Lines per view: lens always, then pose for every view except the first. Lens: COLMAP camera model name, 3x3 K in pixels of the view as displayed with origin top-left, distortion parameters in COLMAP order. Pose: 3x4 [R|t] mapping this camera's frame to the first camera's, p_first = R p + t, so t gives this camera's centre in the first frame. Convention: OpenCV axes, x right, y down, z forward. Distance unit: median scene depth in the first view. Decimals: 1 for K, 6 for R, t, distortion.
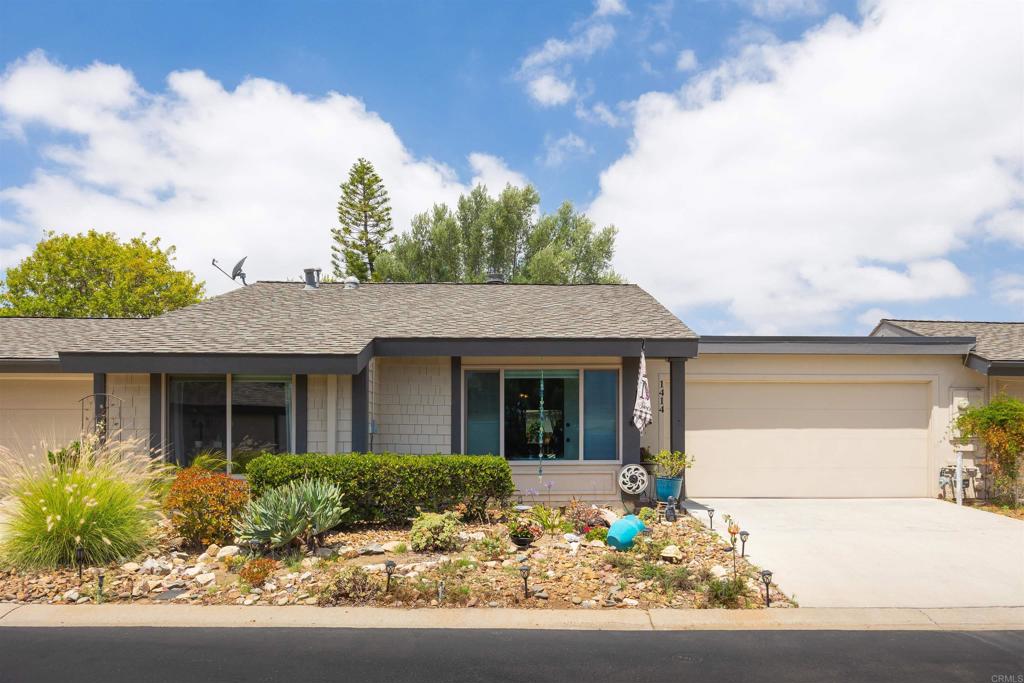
lens RADIAL K [[705.3, 0, 512.0], [0, 705.3, 341.5], [0, 0, 1]] dist [0.002644, -0.001727]
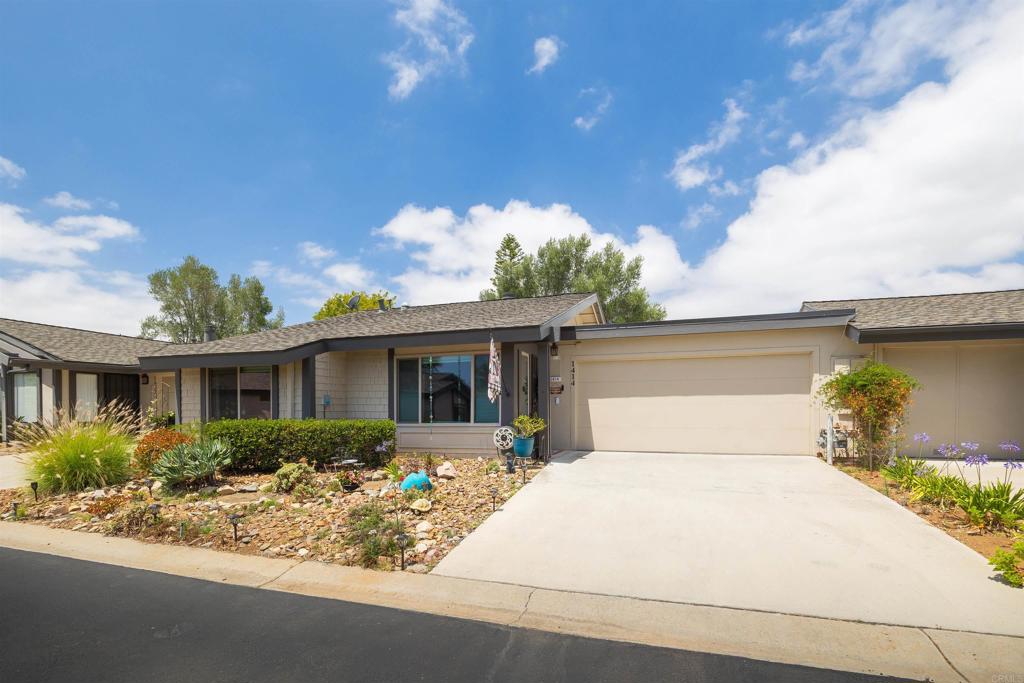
lens RADIAL K [[428.3, 0, 516.6], [0, 428.3, 352.8], [0, 0, 1]] dist [-0.001835, -0.000153]
pose [[0.955180, -0.045300, -0.292538, 0.415556], [0.050555, 0.998667, 0.010426, 0.032680], [0.291675, -0.024748, 0.956197, 0.258393]]
